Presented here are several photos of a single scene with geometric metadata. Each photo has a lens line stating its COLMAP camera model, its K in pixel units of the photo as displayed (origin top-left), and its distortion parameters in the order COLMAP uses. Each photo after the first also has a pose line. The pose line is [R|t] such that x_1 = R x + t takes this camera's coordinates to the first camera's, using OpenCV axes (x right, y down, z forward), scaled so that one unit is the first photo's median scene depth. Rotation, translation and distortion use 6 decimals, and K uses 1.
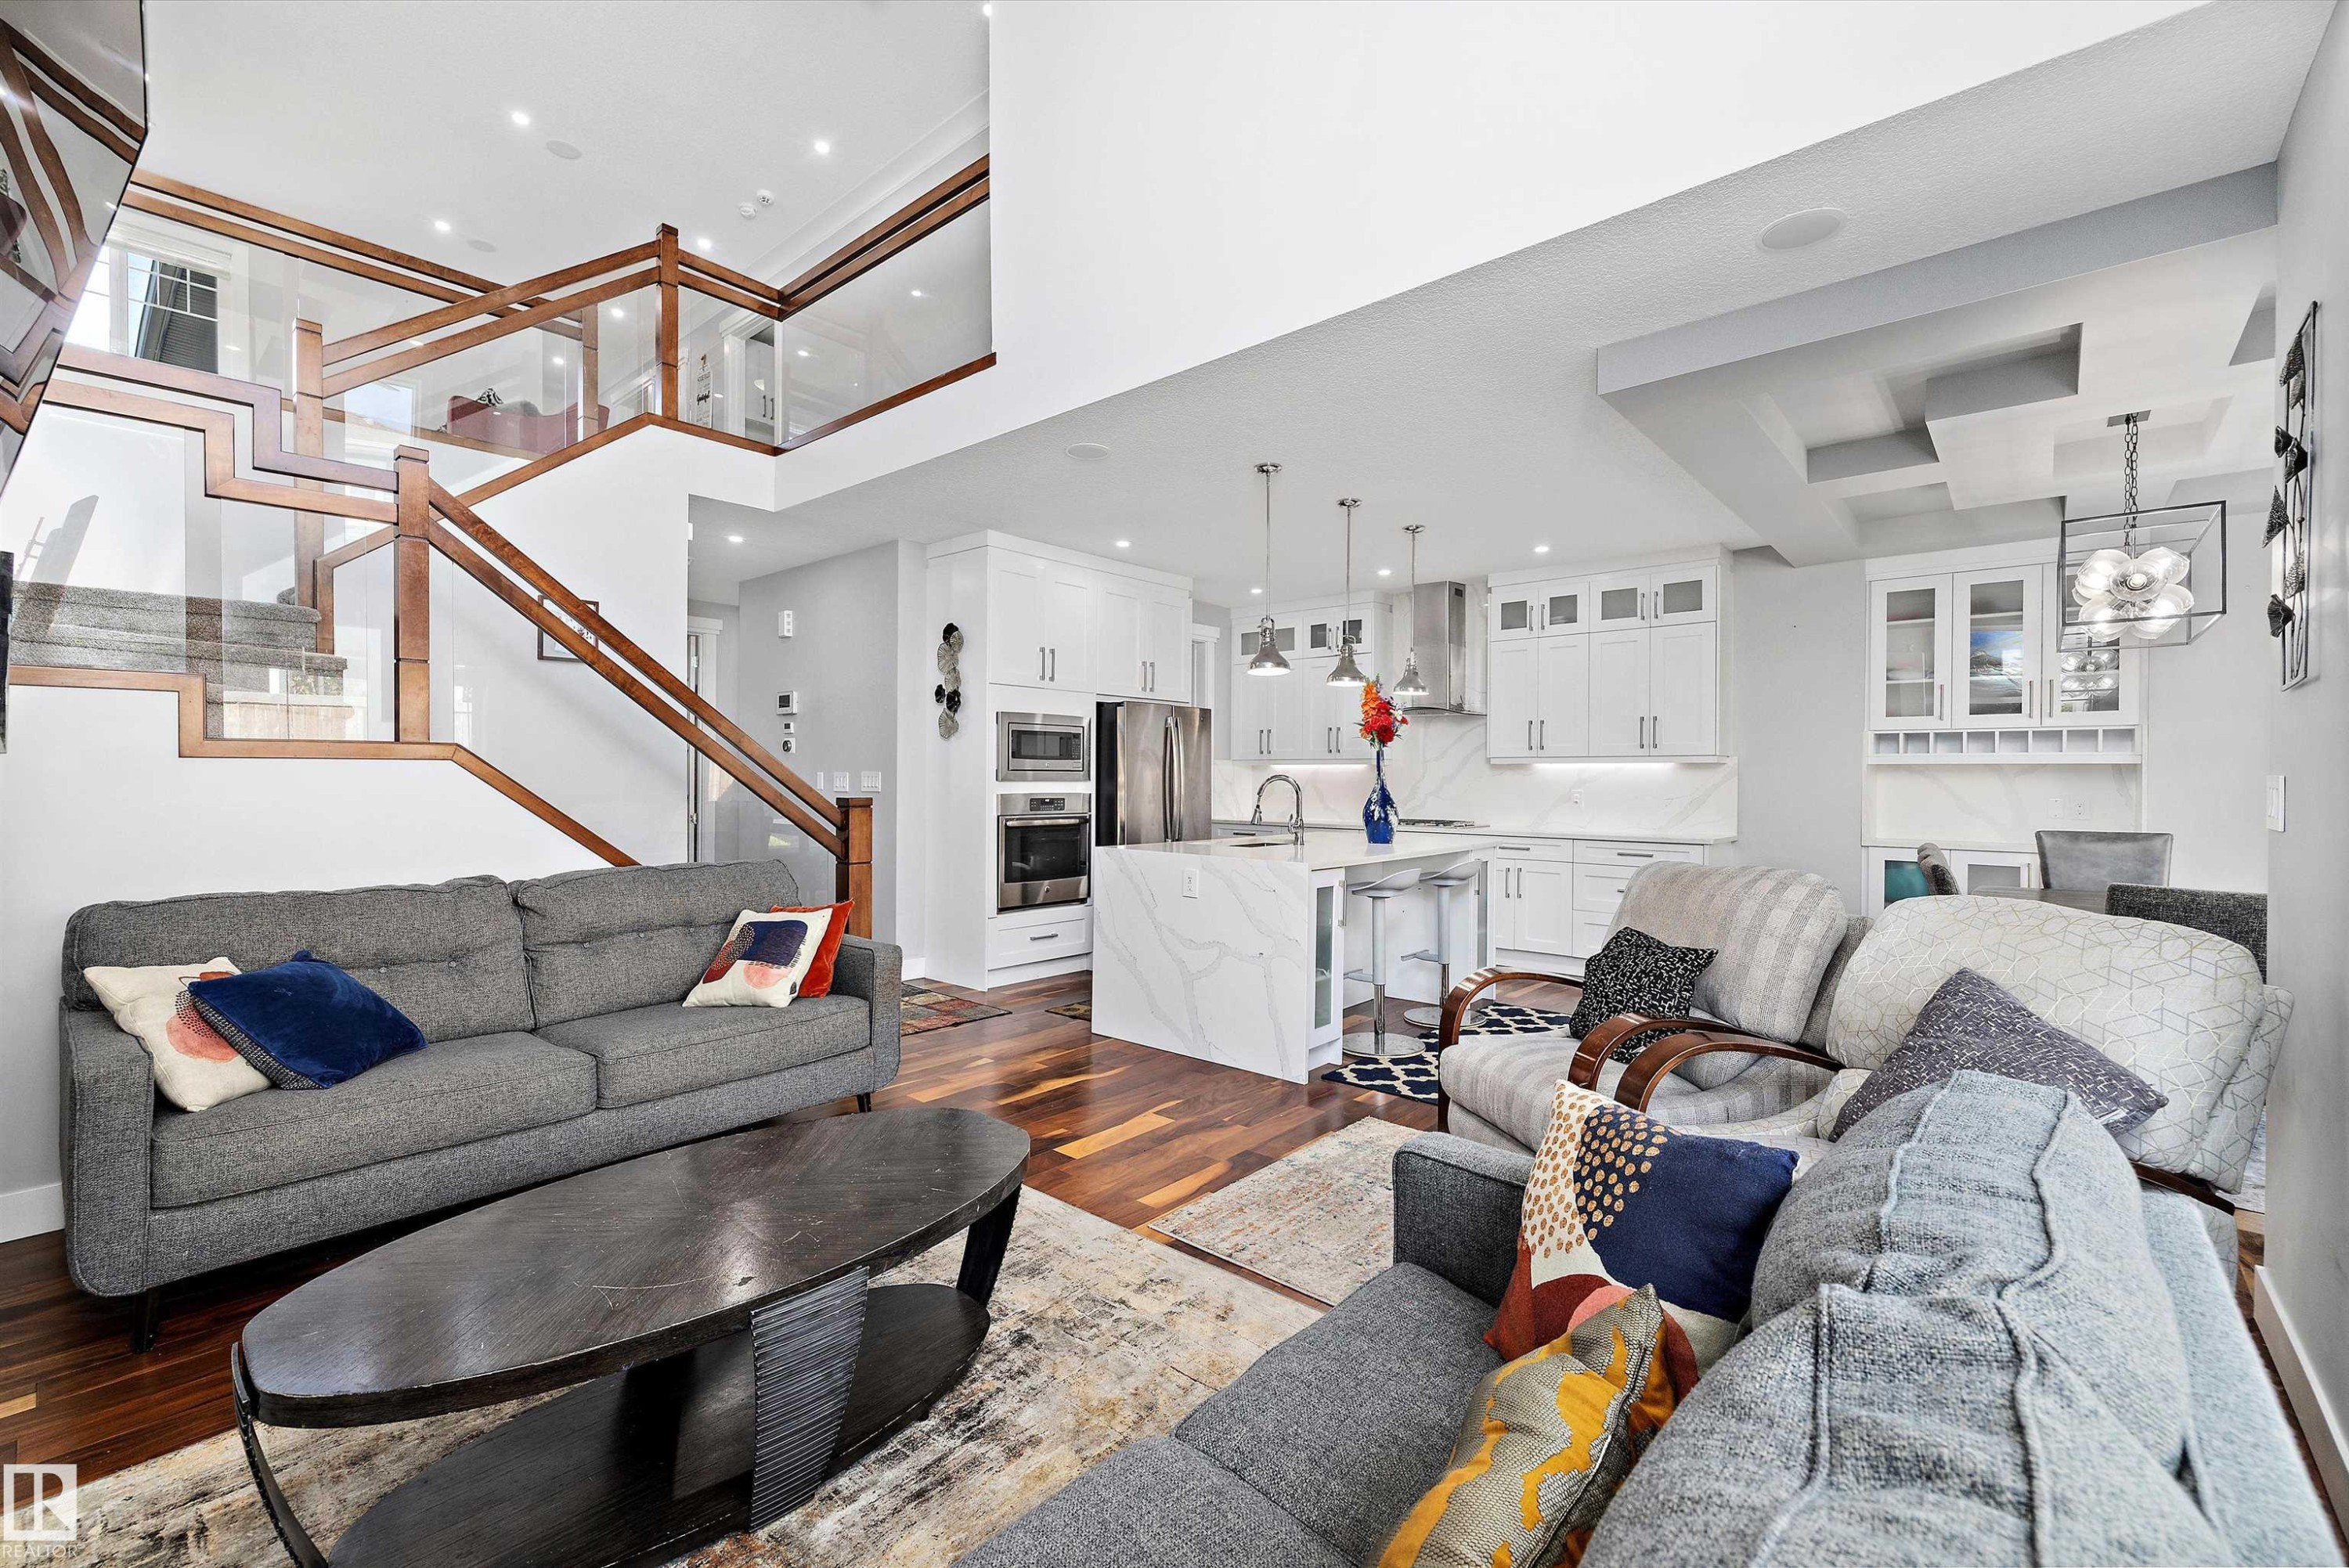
lens RADIAL K [[988.2, 0, 1176.3], [0, 988.2, 771.6], [0, 0, 1]] dist [0.000446, -0.000104]
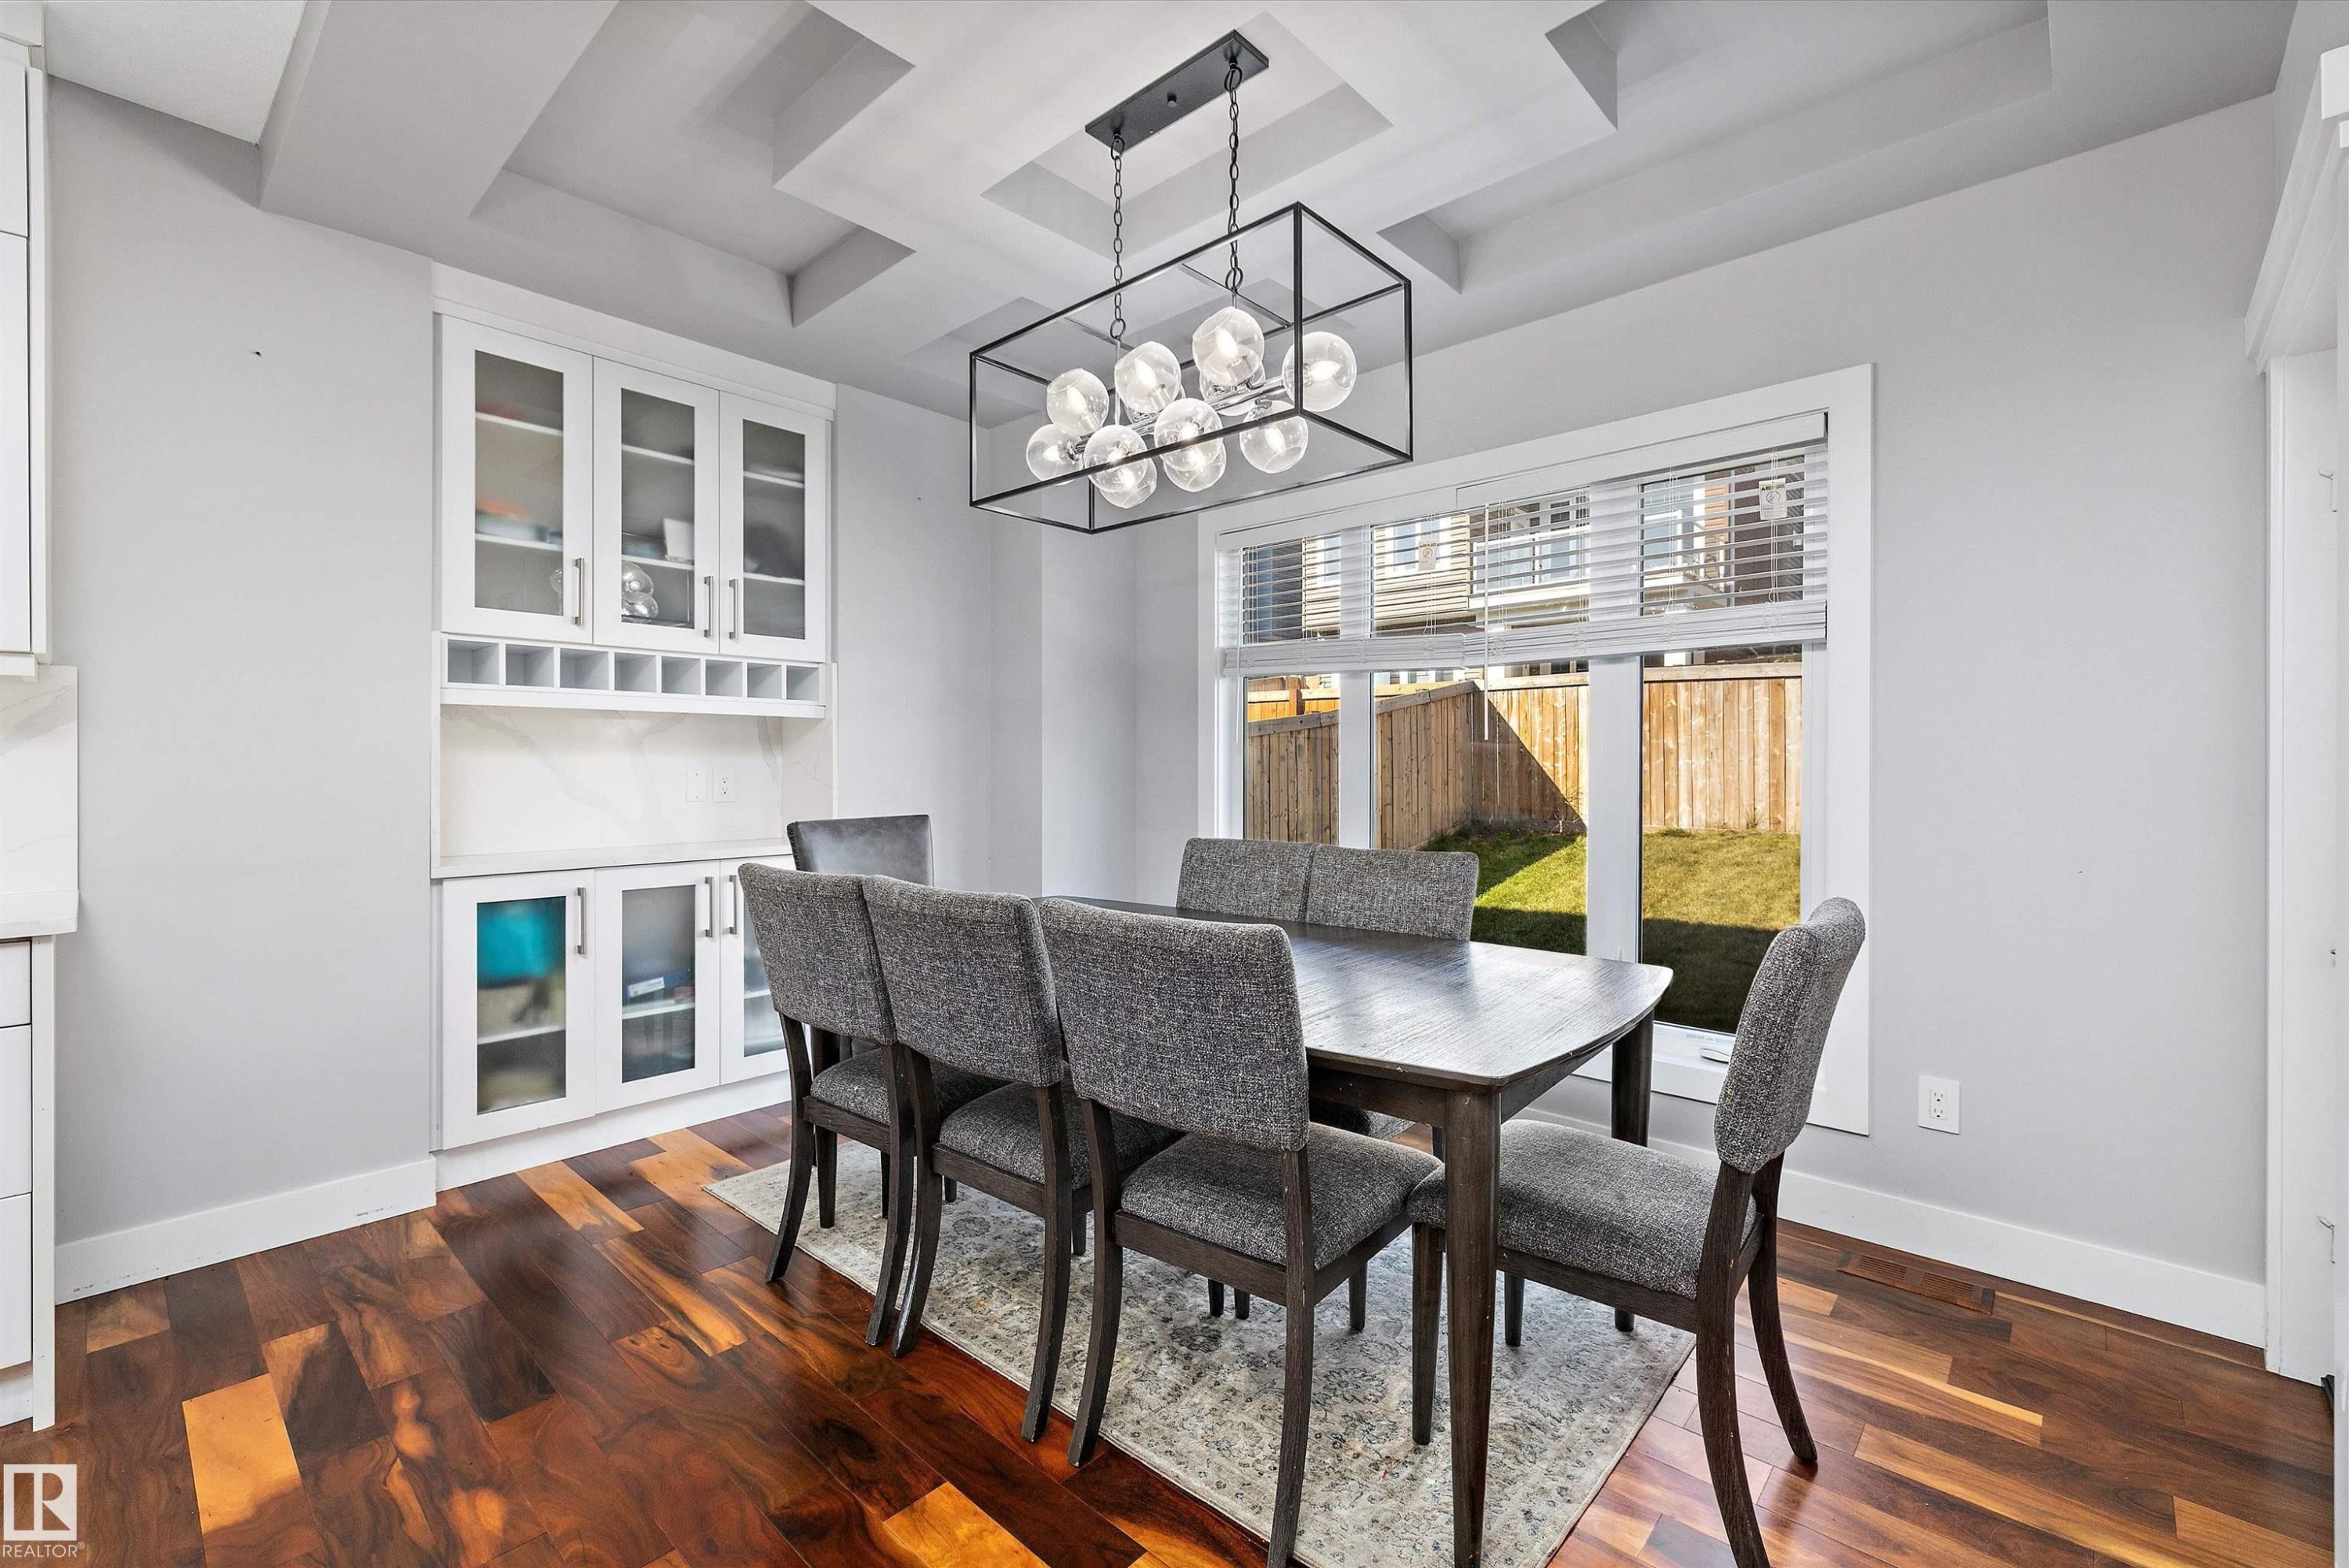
lens RADIAL K [[1001.3, 0, 1180.6], [0, 1001.3, 771.8], [0, 0, 1]] dist [0.000946, 0.000142]
pose [[0.020706, -0.011897, 0.999715, 0.233651], [-0.005914, 0.999910, 0.012022, 0.017712], [-0.999768, -0.006162, 0.020634, 0.642491]]
